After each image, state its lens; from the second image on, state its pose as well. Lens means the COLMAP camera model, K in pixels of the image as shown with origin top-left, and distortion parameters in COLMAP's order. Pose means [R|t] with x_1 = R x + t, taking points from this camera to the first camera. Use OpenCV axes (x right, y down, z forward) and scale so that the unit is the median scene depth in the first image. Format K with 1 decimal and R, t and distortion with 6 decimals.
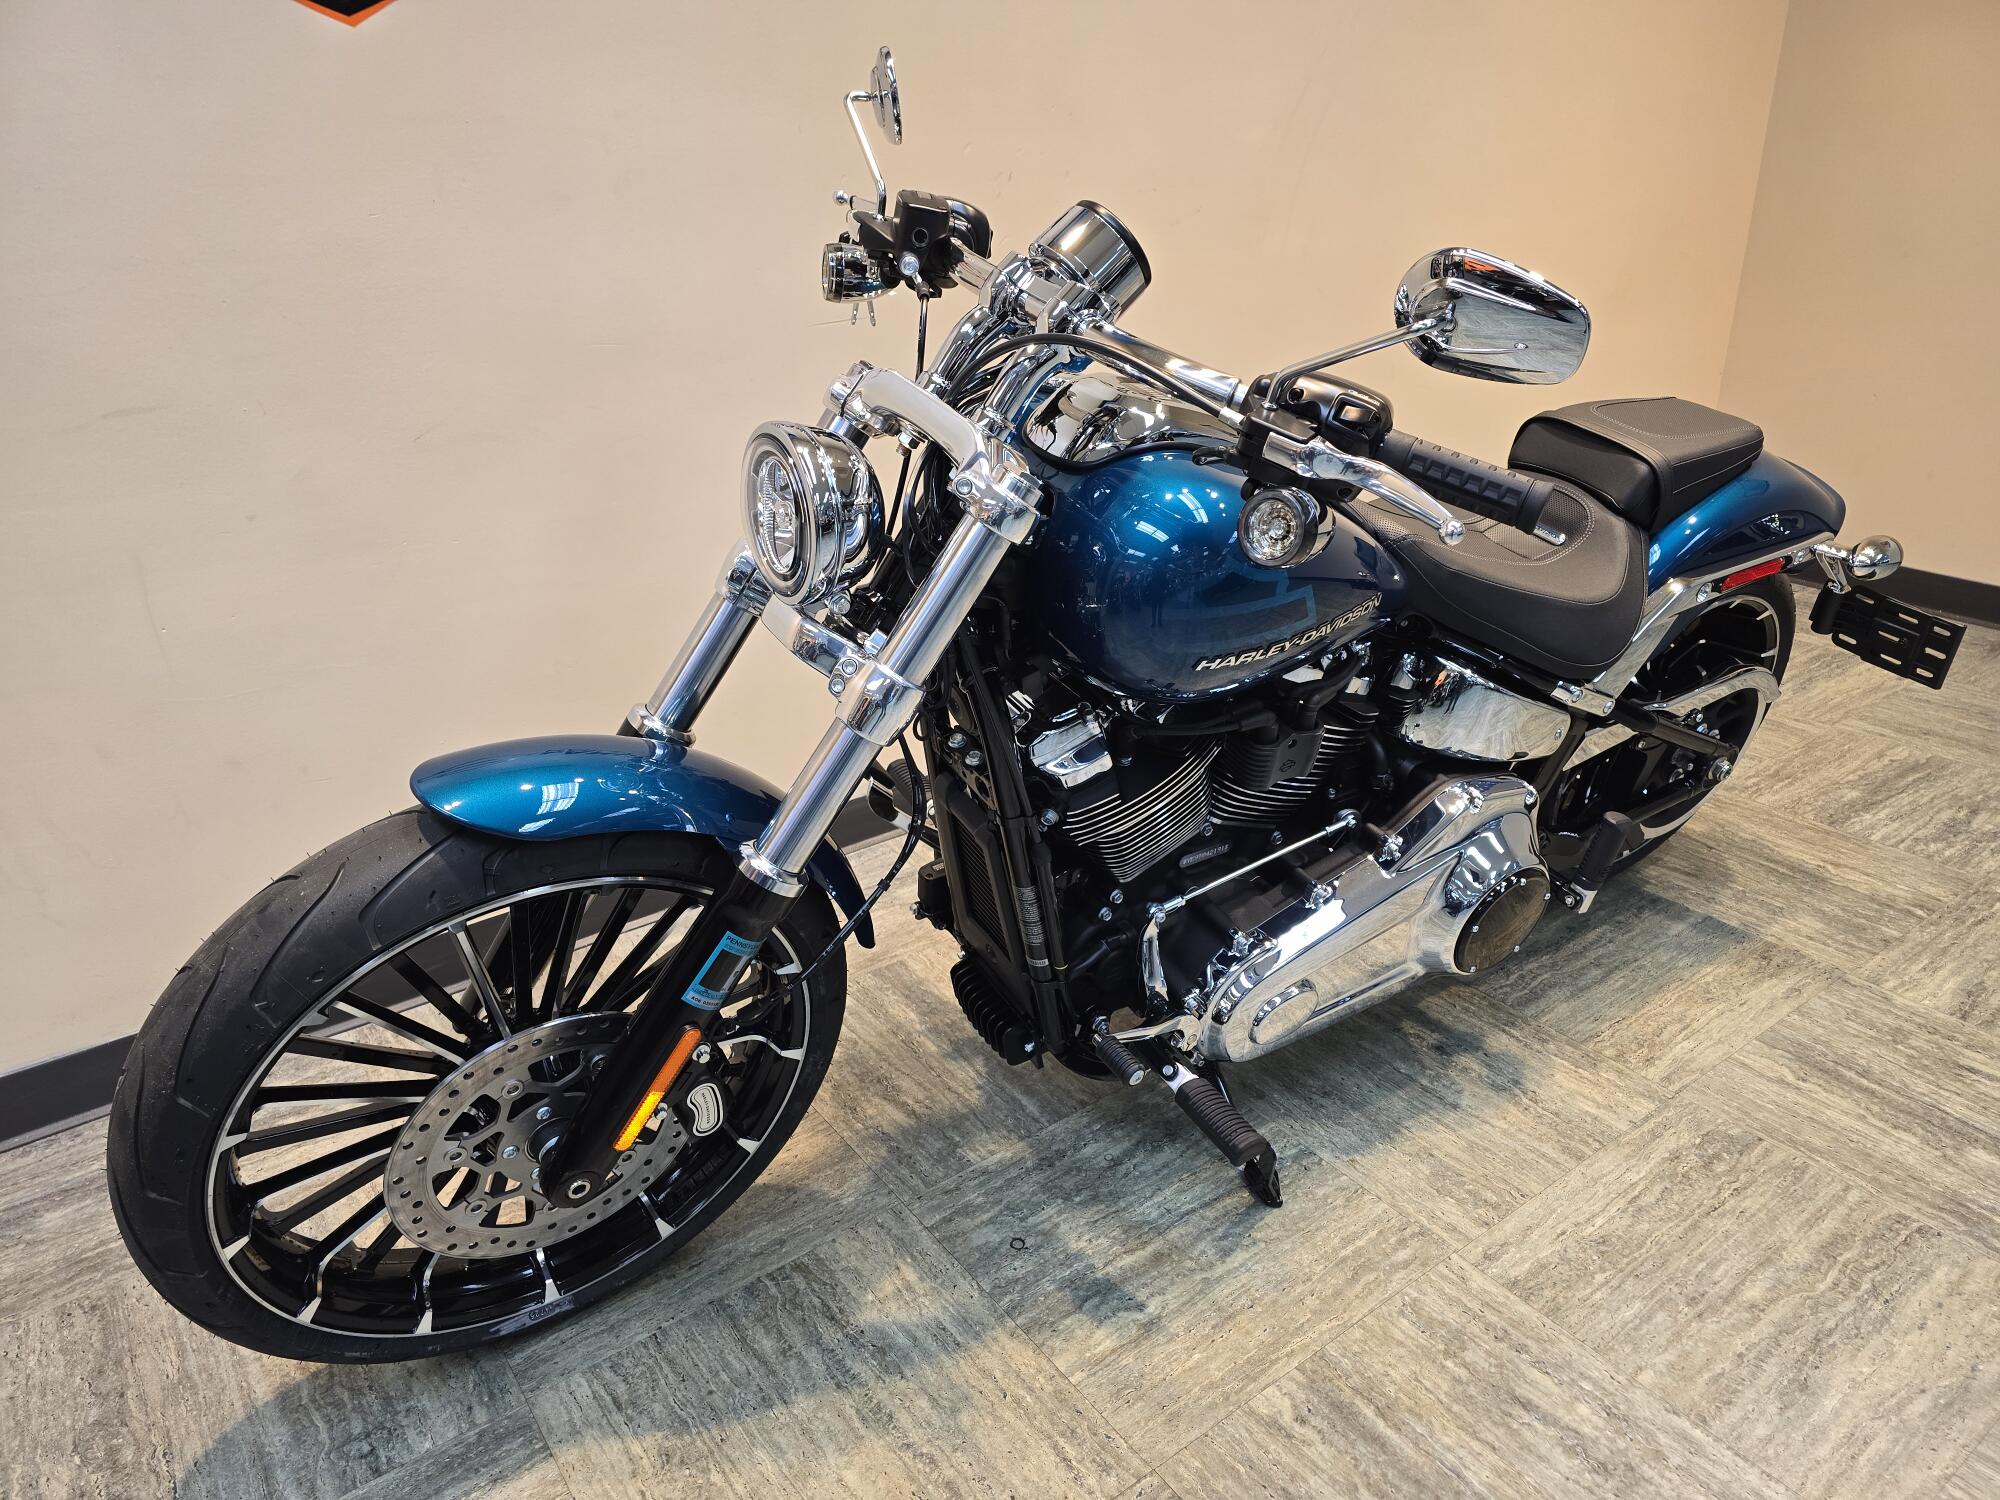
lens RADIAL K [[1369.3, 0, 1062.6], [0, 1369.3, 749.5], [0, 0, 1]] dist [0.055964, -0.055502]
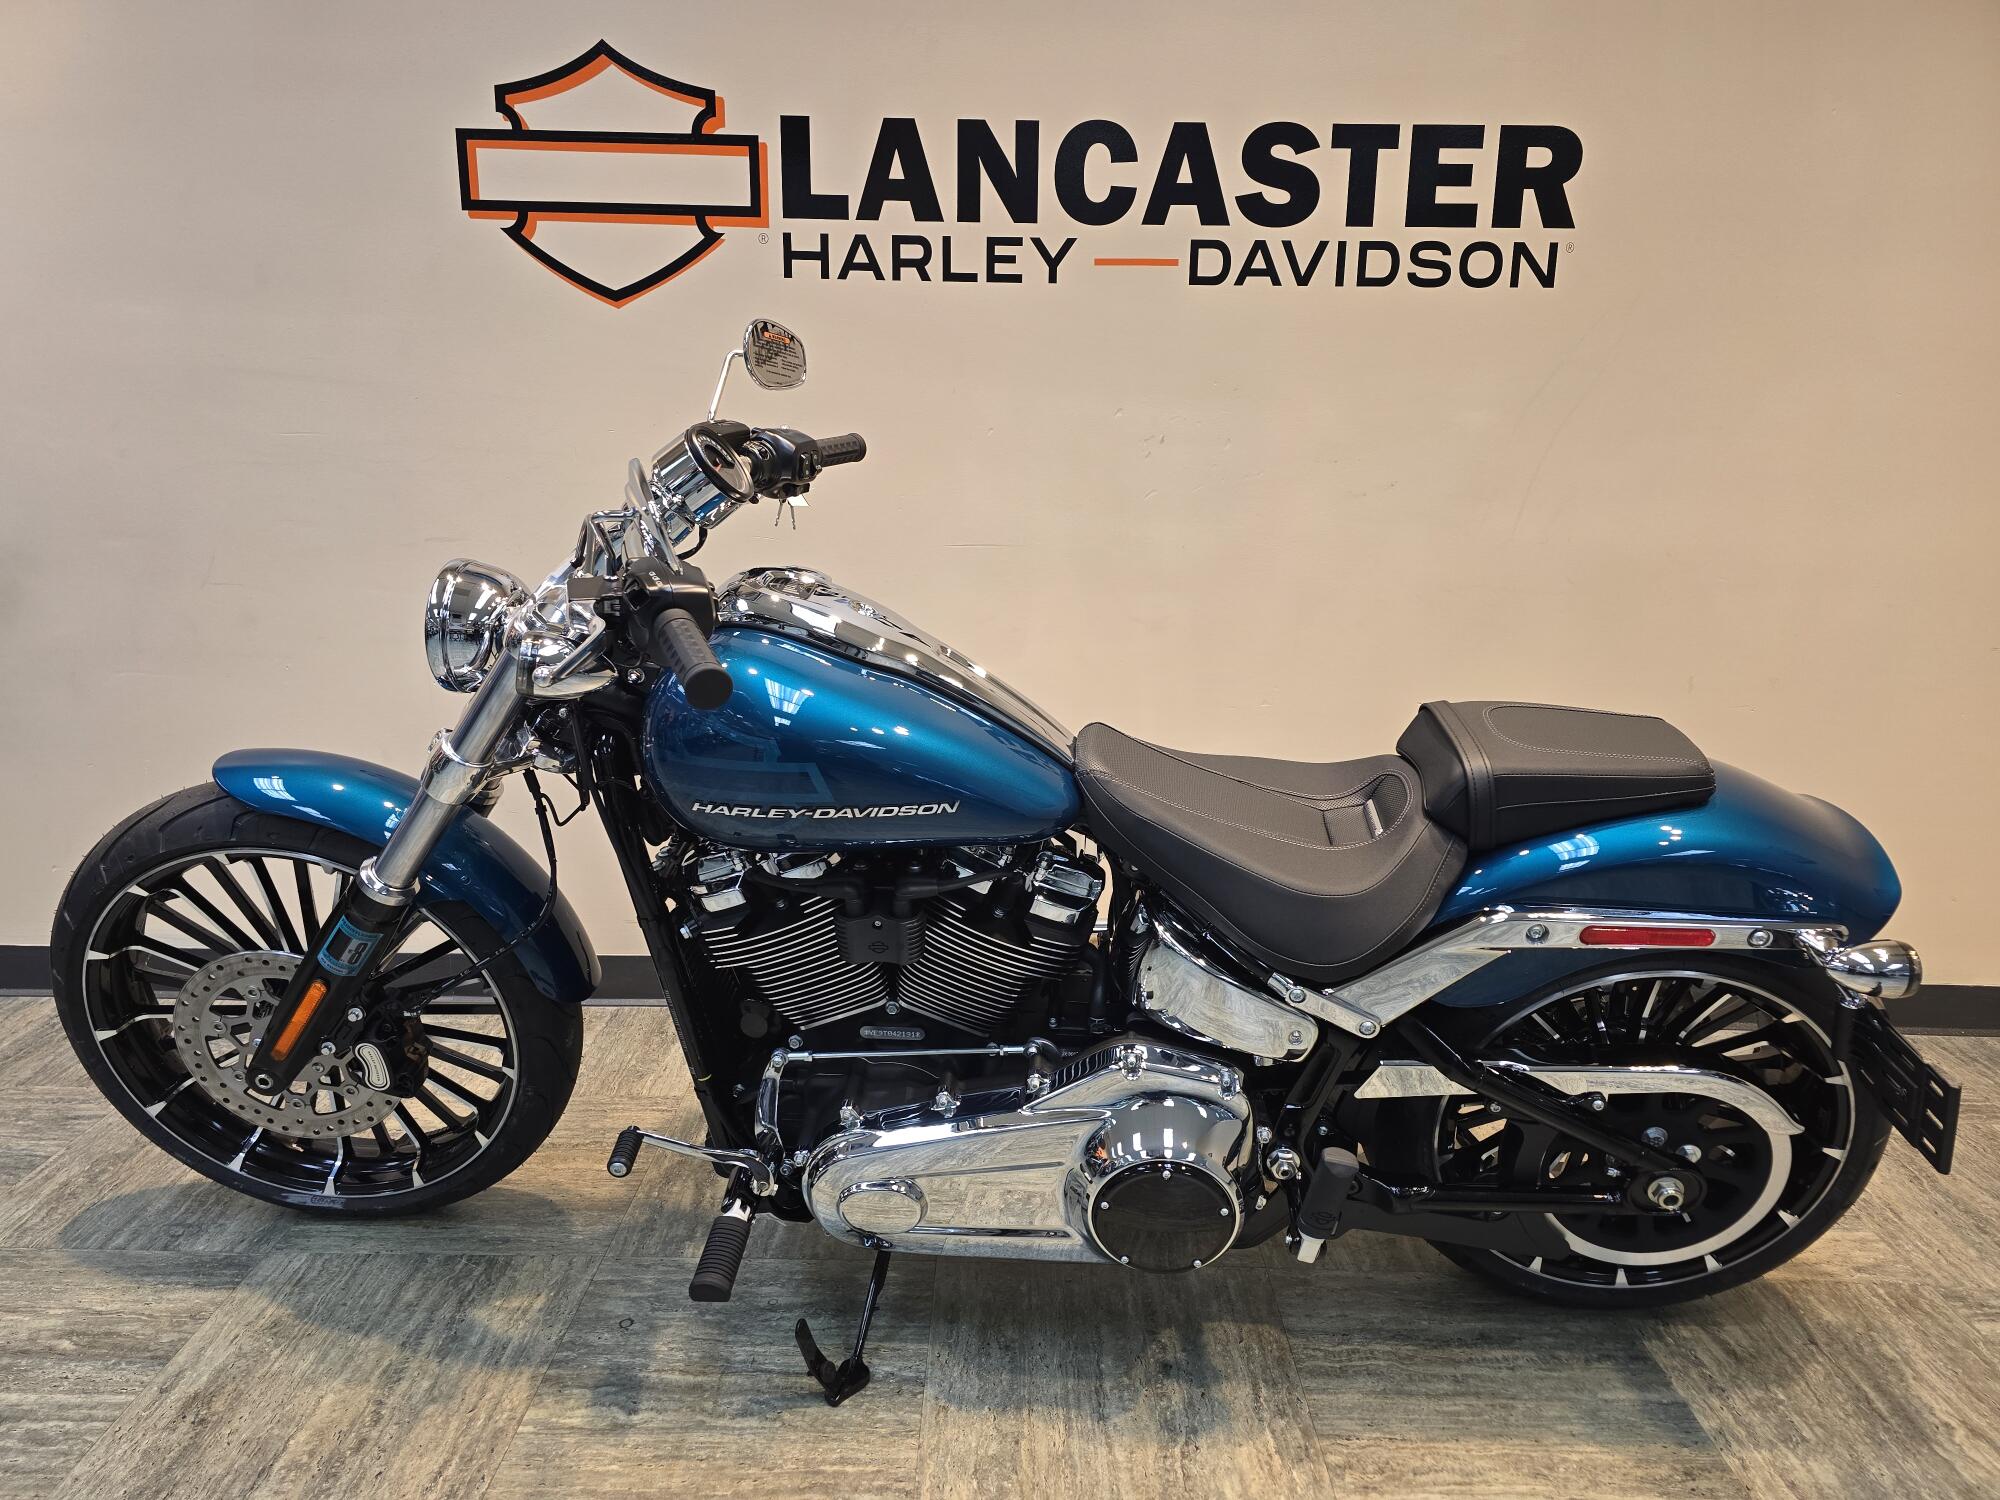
lens RADIAL K [[1369.3, 0, 1062.6], [0, 1369.3, 749.5], [0, 0, 1]] dist [0.055964, -0.055502]
pose [[0.800760, 0.174384, -0.573039, 0.740219], [-0.284028, 0.952834, -0.106938, -0.052842], [0.527362, 0.248391, 0.812521, 0.162462]]
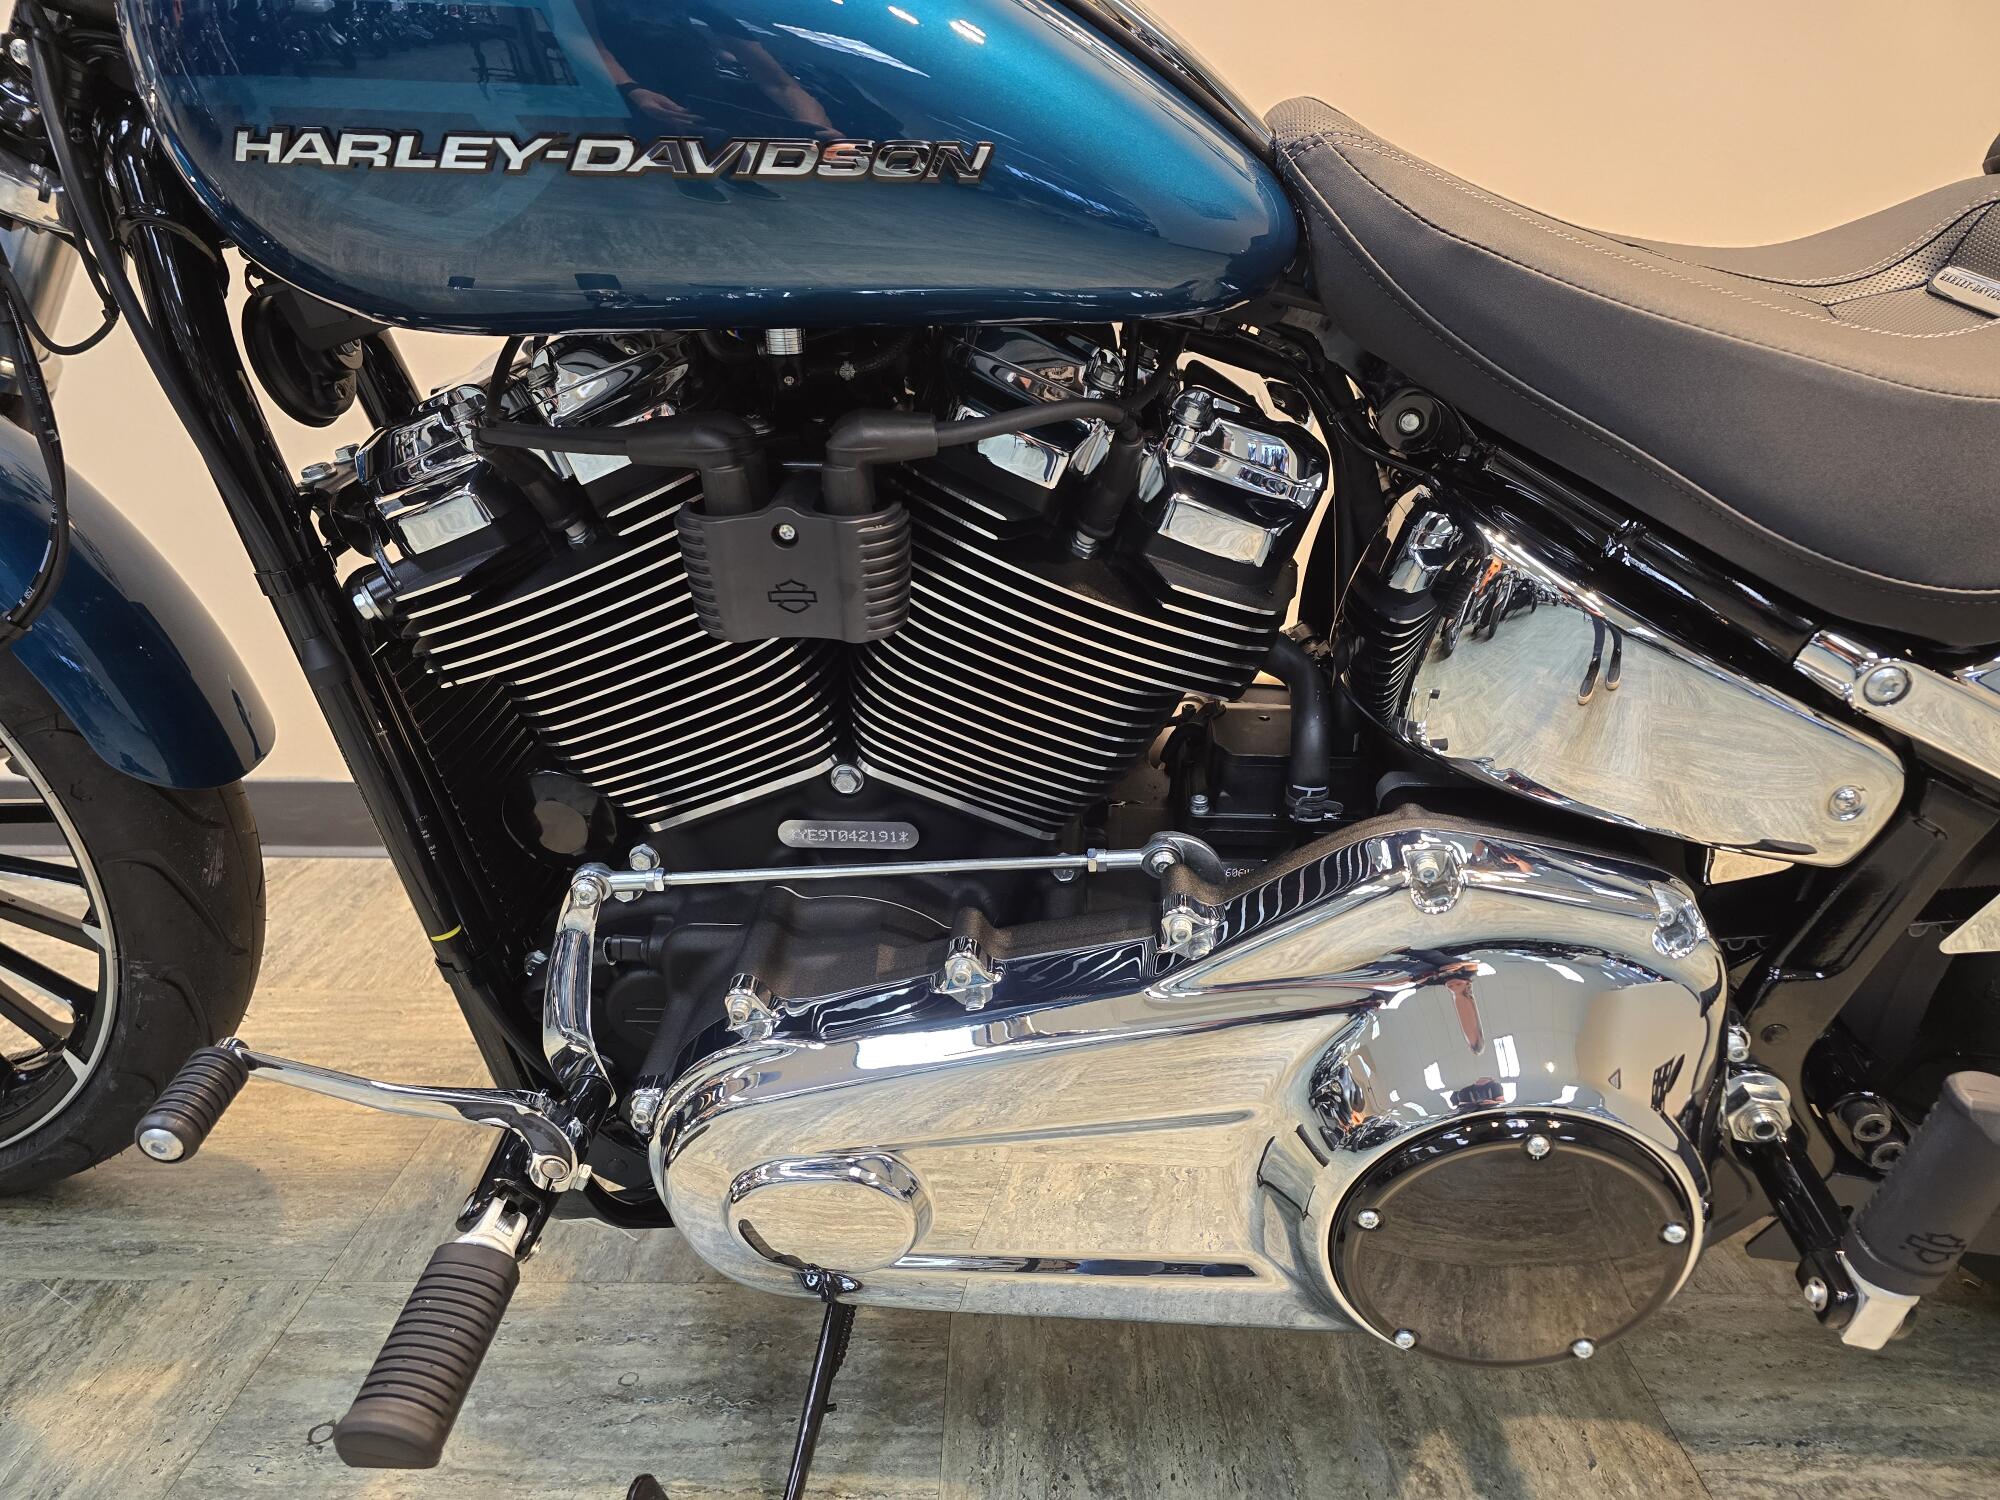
lens RADIAL K [[1369.3, 0, 1062.6], [0, 1369.3, 749.5], [0, 0, 1]] dist [0.055964, -0.055502]
pose [[0.800499, 0.201626, -0.564400, 0.410415], [-0.270830, 0.961773, -0.040540, 0.045565], [0.534651, 0.185309, 0.824505, 0.621951]]
